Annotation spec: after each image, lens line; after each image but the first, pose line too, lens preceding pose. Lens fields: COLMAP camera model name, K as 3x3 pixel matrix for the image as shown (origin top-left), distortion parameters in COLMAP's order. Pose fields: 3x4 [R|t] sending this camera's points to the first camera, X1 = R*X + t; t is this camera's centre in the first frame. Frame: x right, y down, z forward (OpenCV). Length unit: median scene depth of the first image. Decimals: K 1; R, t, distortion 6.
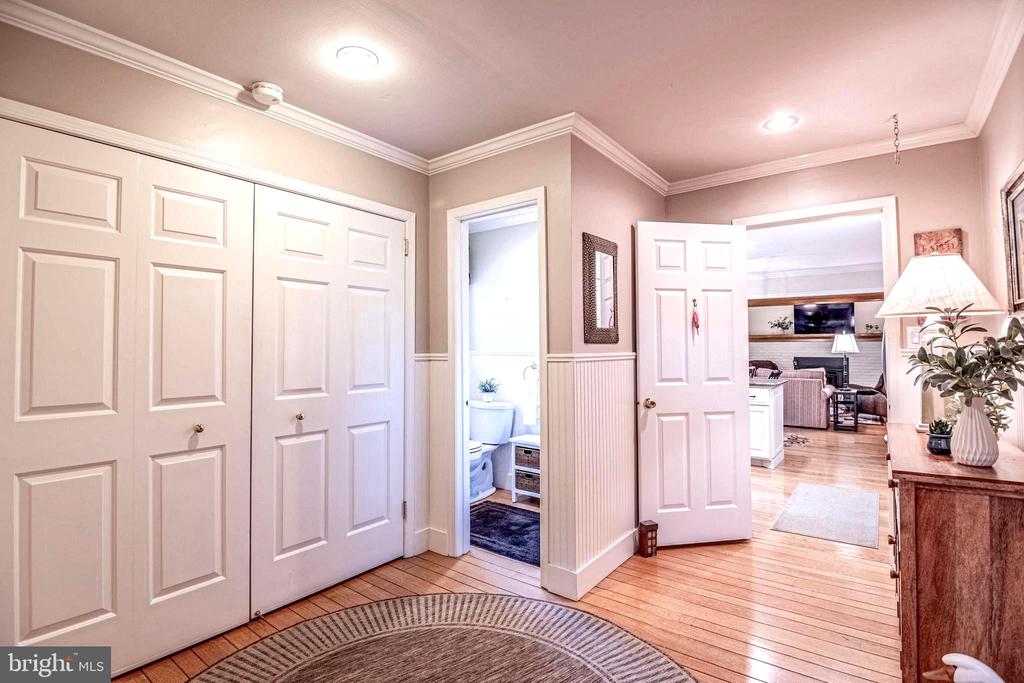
lens RADIAL K [[498.8, 0, 510.8], [0, 498.8, 335.9], [0, 0, 1]] dist [-0.007334, -0.000973]
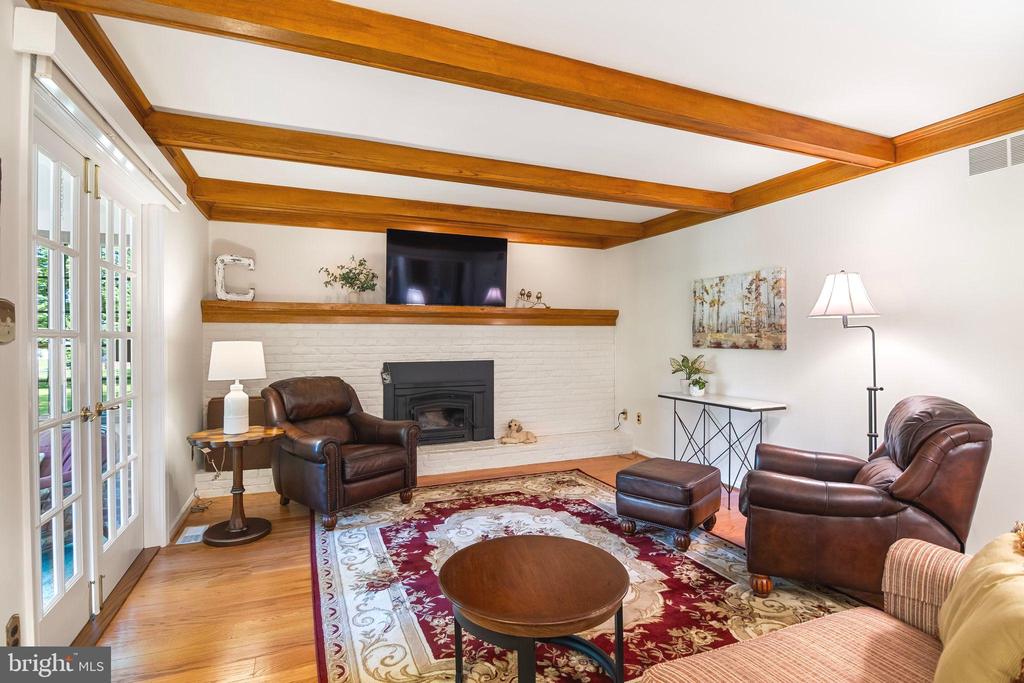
lens RADIAL K [[498.8, 0, 510.8], [0, 498.8, 335.9], [0, 0, 1]] dist [-0.007334, -0.000973]
pose [[0.499356, 0.002912, 0.866392, 0.317099], [-0.016444, 0.999846, 0.006116, 0.018404], [-0.866241, -0.017301, 0.499327, 0.803970]]
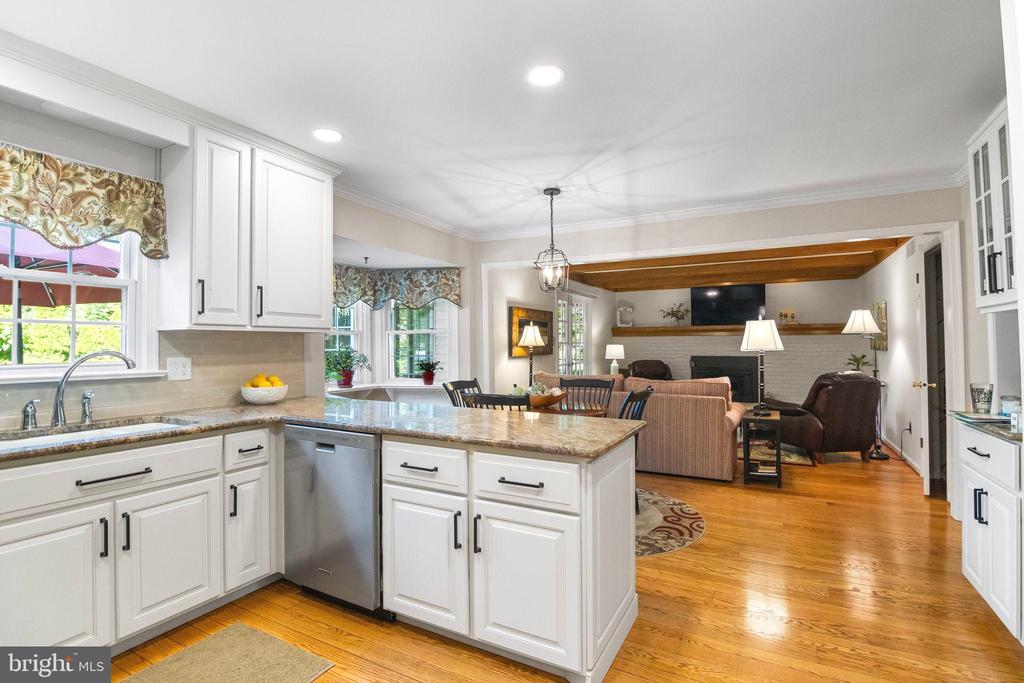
lens RADIAL K [[498.8, 0, 510.8], [0, 498.8, 335.9], [0, 0, 1]] dist [-0.007334, -0.000973]
pose [[0.988577, 0.002786, 0.150690, 0.210796], [-0.003241, 0.999991, 0.002772, 0.011210], [-0.150681, -0.003229, 0.988577, 0.336335]]
